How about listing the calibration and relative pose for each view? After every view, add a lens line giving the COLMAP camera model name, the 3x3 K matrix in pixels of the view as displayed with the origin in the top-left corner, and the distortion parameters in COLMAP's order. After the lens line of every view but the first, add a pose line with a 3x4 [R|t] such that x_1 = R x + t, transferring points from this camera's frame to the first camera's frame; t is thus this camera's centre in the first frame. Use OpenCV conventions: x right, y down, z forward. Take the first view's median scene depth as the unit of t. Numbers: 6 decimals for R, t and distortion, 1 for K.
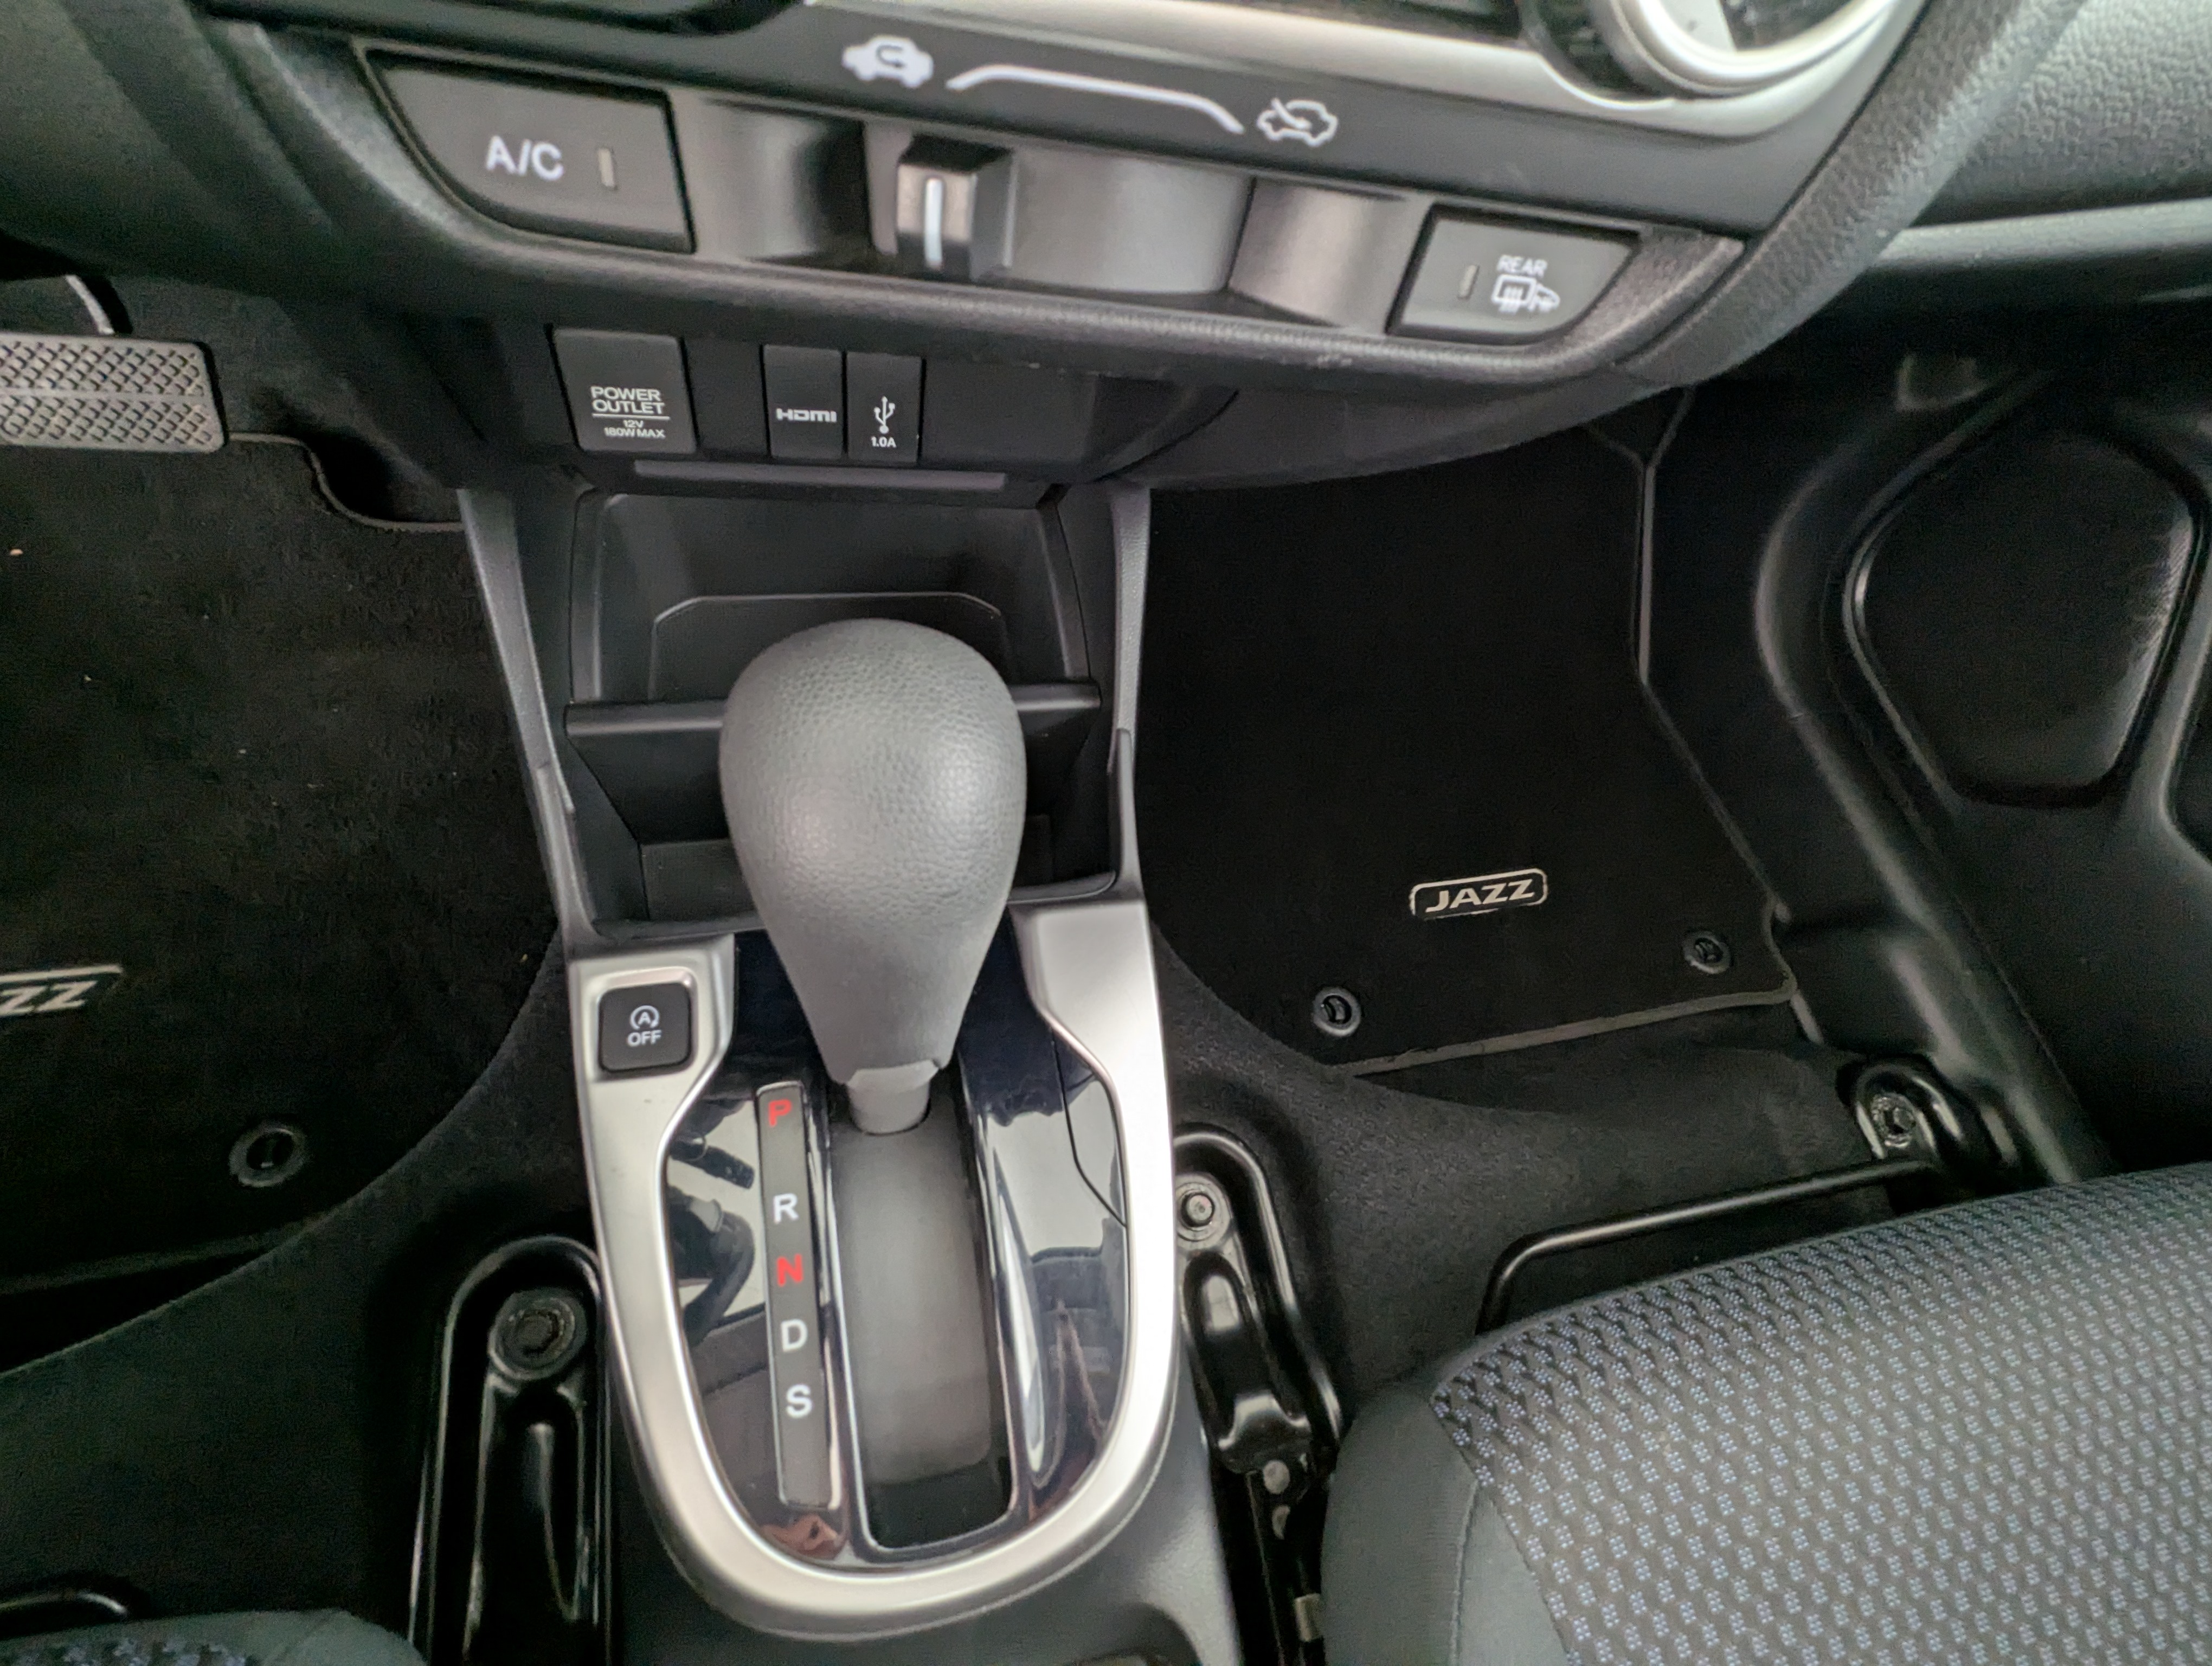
lens RADIAL K [[1052.1, 0, 1105.0], [0, 1052.1, 829.5], [0, 0, 1]] dist [-0.000212, 0.000746]
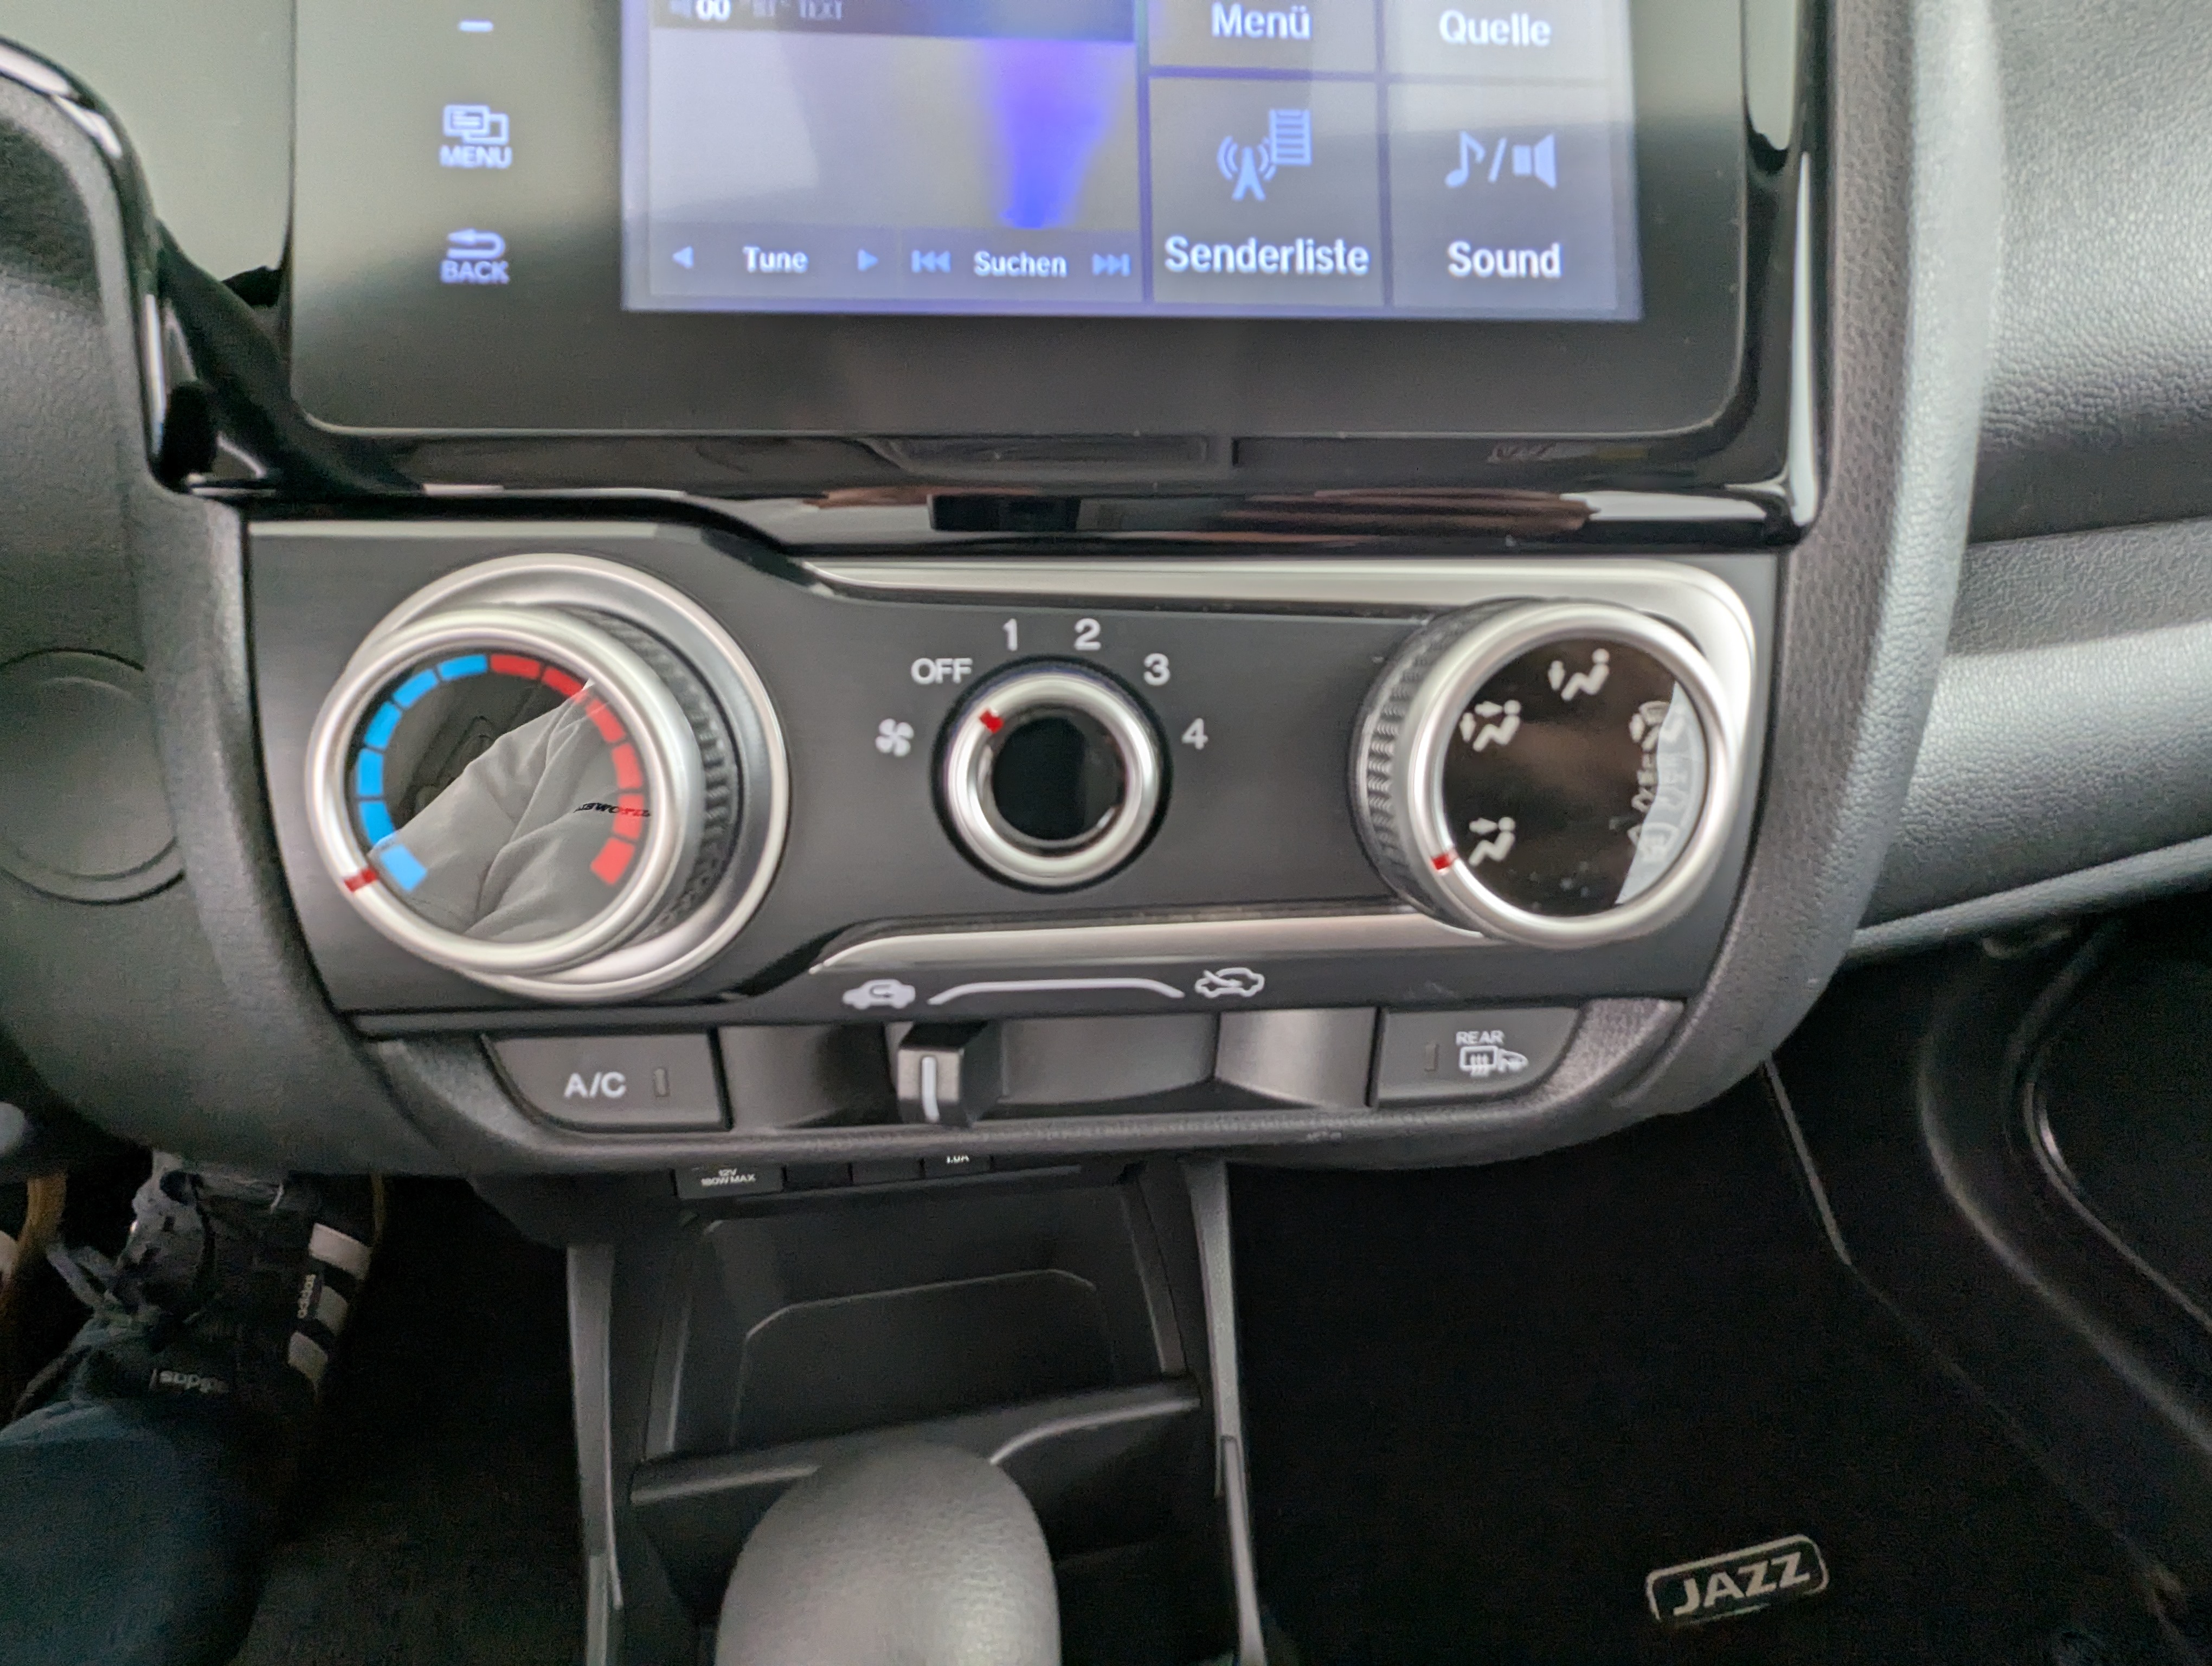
lens RADIAL K [[1052.1, 0, 1102.7], [0, 1052.1, 830.2], [0, 0, 1]] dist [-0.000212, 0.000746]
pose [[0.986620, -0.134949, -0.091484, 0.140196], [0.069665, 0.856278, -0.511796, -0.189072], [0.147402, 0.498575, 0.854222, -0.073105]]
